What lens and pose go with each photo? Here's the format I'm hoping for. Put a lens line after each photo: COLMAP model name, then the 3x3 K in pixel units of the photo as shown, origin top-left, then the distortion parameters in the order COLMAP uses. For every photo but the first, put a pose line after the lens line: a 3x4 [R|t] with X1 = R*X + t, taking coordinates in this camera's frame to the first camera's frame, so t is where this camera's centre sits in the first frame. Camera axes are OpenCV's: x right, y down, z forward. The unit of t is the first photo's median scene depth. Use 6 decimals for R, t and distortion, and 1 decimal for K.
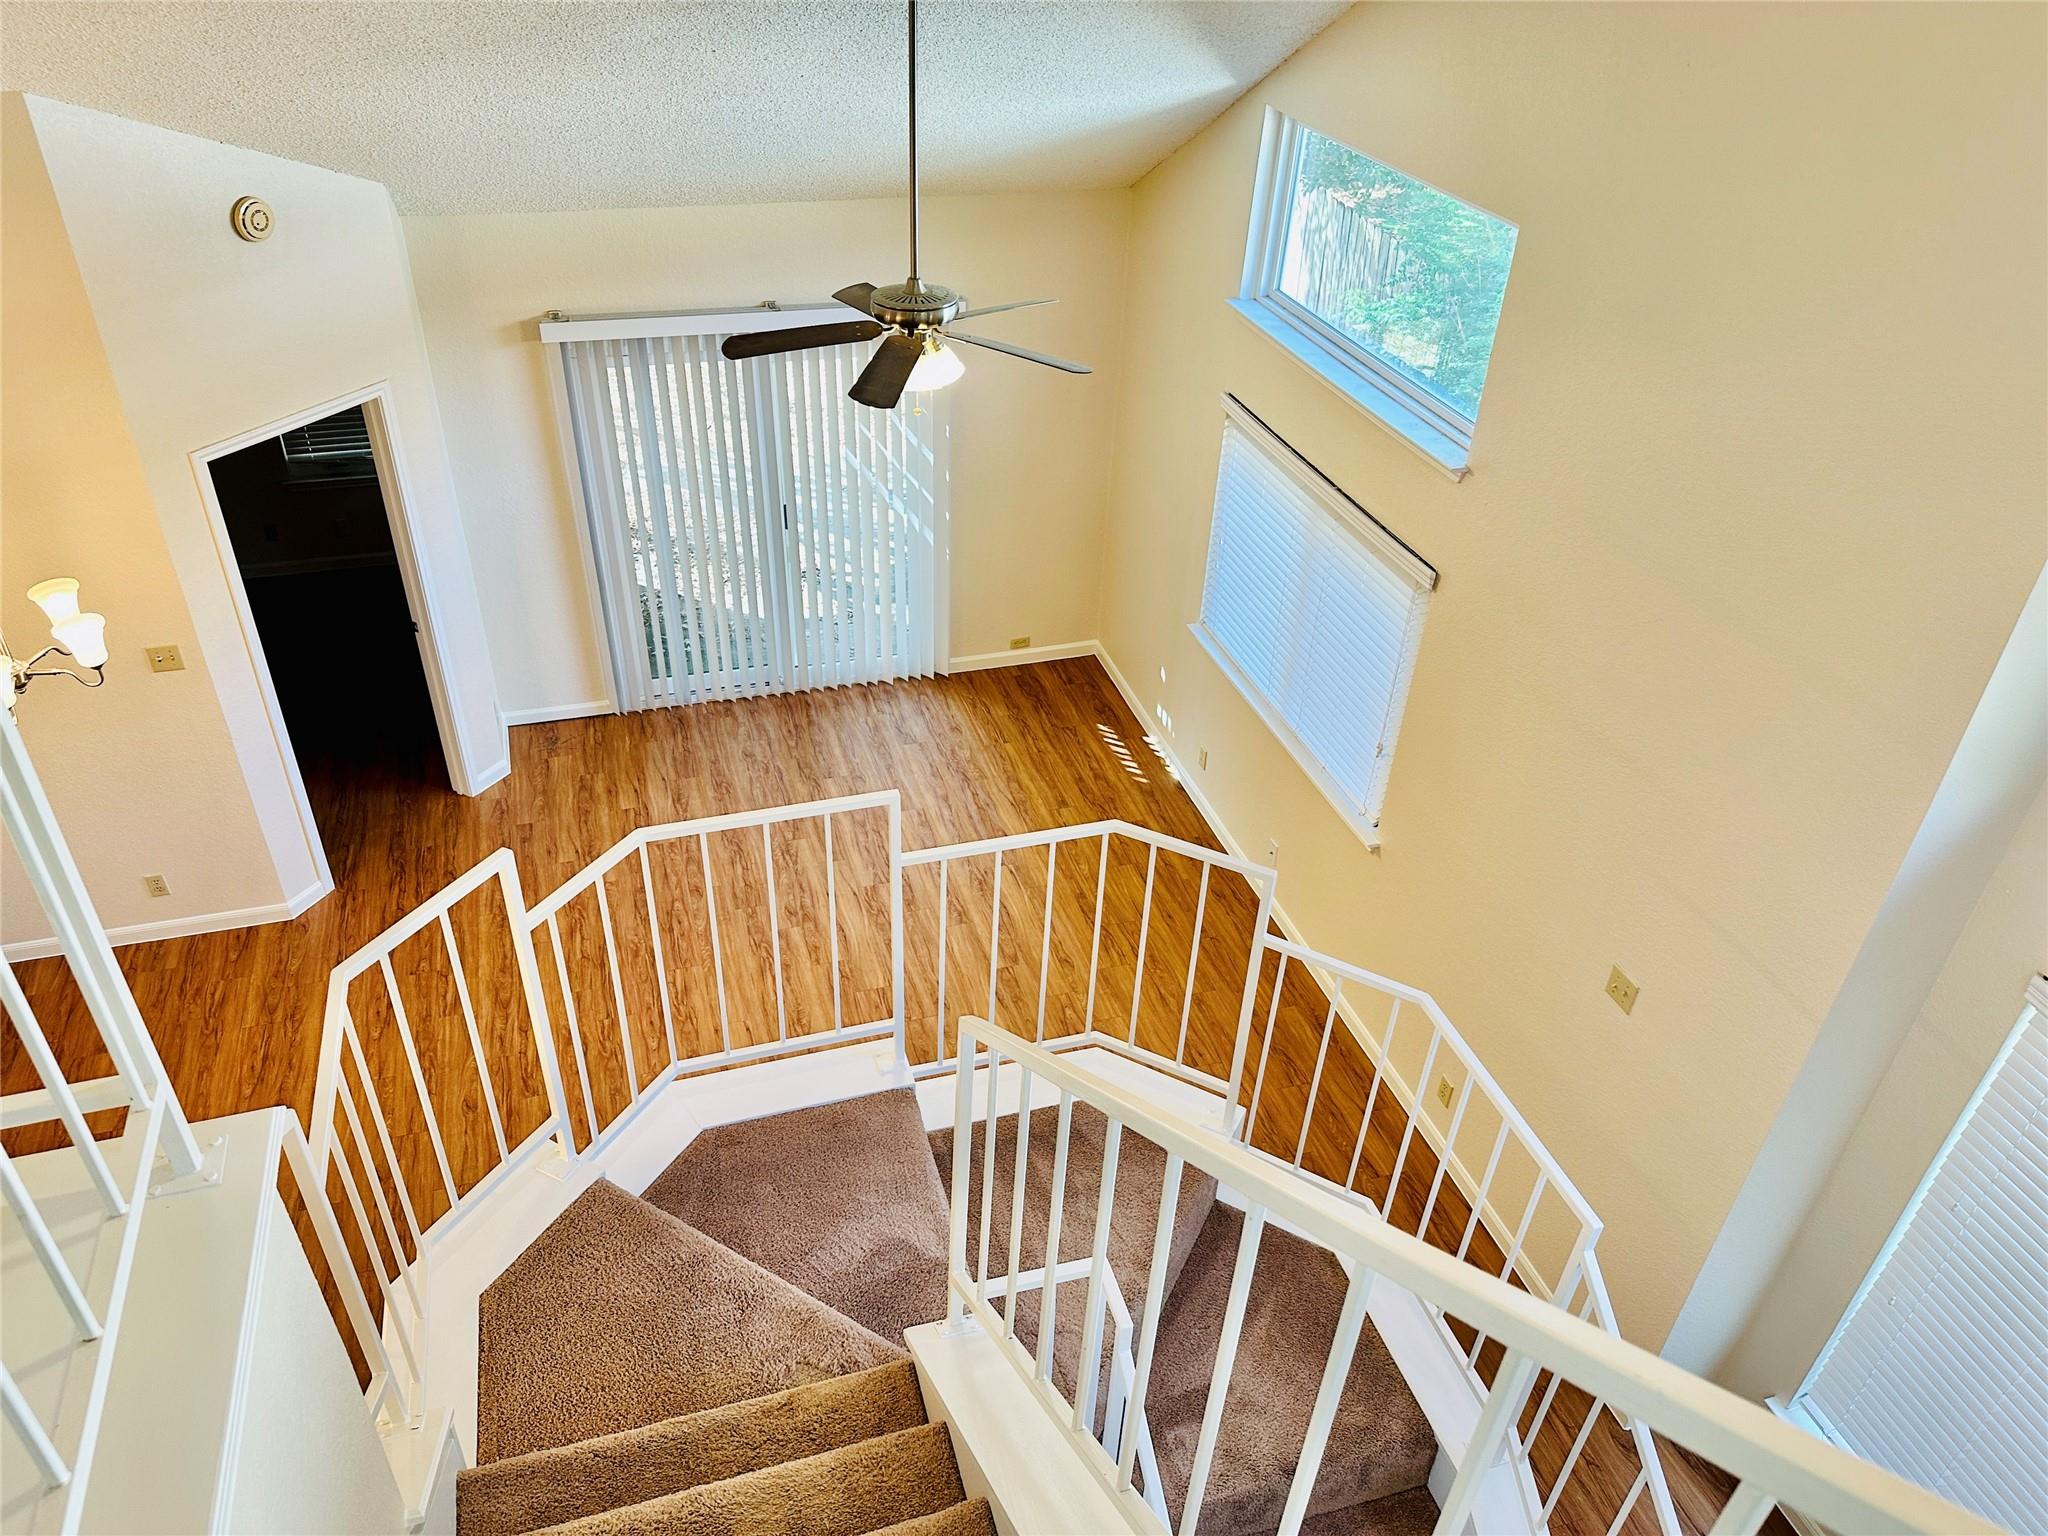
lens RADIAL K [[1448.9, 0, 1019.7], [0, 1448.9, 777.7], [0, 0, 1]] dist [0.028483, -0.003740]
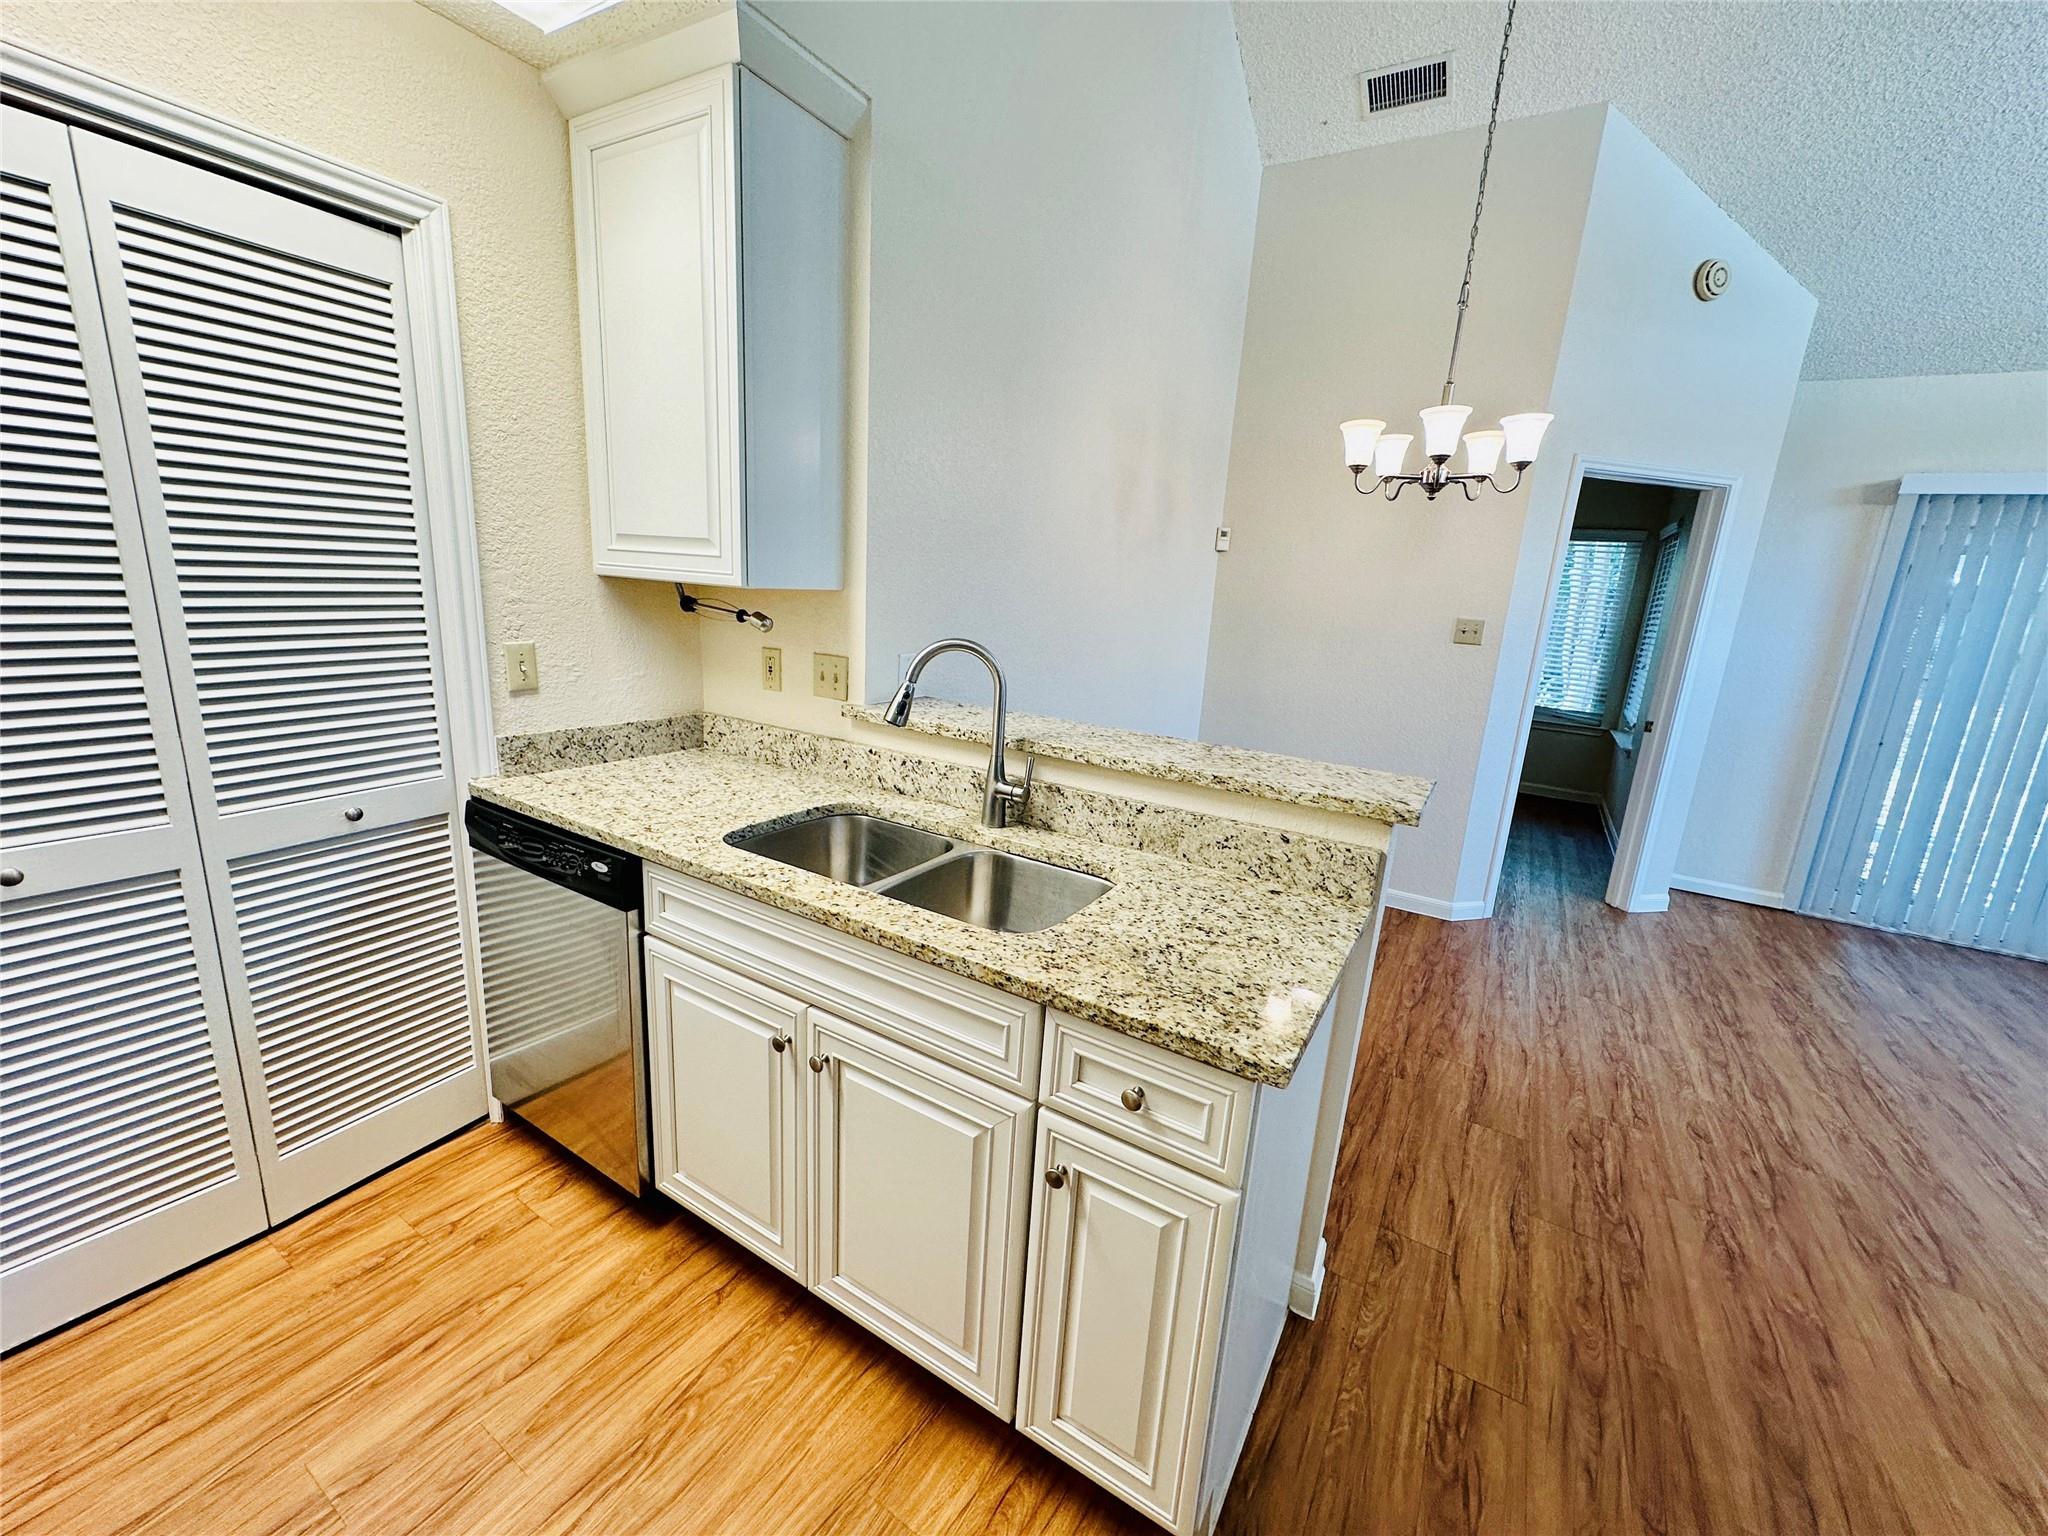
lens RADIAL K [[816.5, 0, 1025.1], [0, 816.5, 765.7], [0, 0, 1]] dist [-0.003050, 0.000894]
pose [[0.668302, 0.175246, -0.722953, -0.308828], [-0.464024, 0.857808, -0.221012, 0.287762], [0.581424, 0.483170, 0.654594, 0.394008]]
